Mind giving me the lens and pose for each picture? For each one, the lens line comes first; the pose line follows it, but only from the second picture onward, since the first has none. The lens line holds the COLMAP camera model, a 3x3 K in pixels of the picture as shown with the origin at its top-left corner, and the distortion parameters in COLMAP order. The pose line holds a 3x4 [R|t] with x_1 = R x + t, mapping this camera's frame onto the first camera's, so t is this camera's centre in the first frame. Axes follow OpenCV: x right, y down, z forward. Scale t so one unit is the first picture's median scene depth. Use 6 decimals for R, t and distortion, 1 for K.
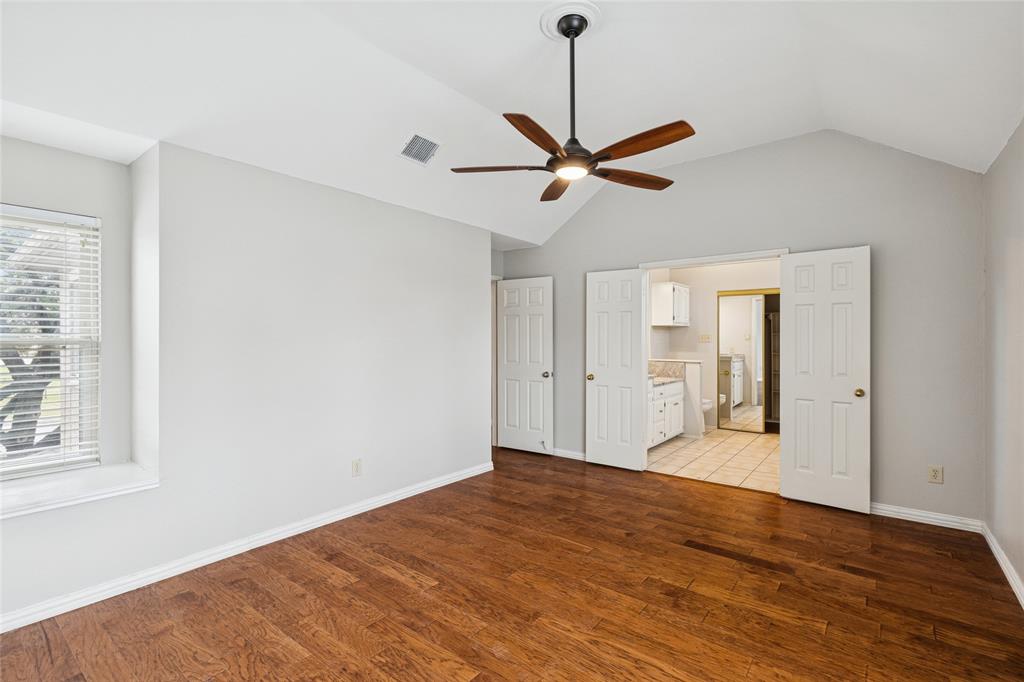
lens RADIAL K [[477.1, 0, 503.6], [0, 477.1, 337.5], [0, 0, 1]] dist [0.000861, 0.001403]
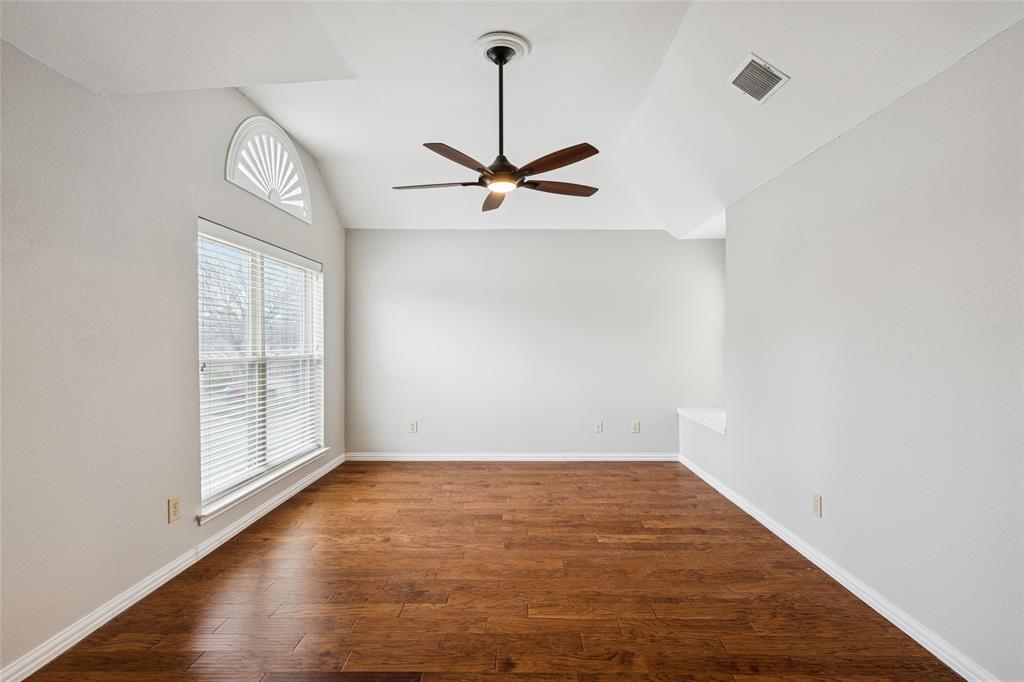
lens RADIAL K [[477.1, 0, 510.2], [0, 477.1, 343.2], [0, 0, 1]] dist [0.000861, 0.001403]
pose [[-0.791726, 0.003101, -0.610869, 0.776708], [0.002593, 0.999995, 0.001715, 0.015022], [0.610871, -0.000226, -0.791730, 1.836245]]
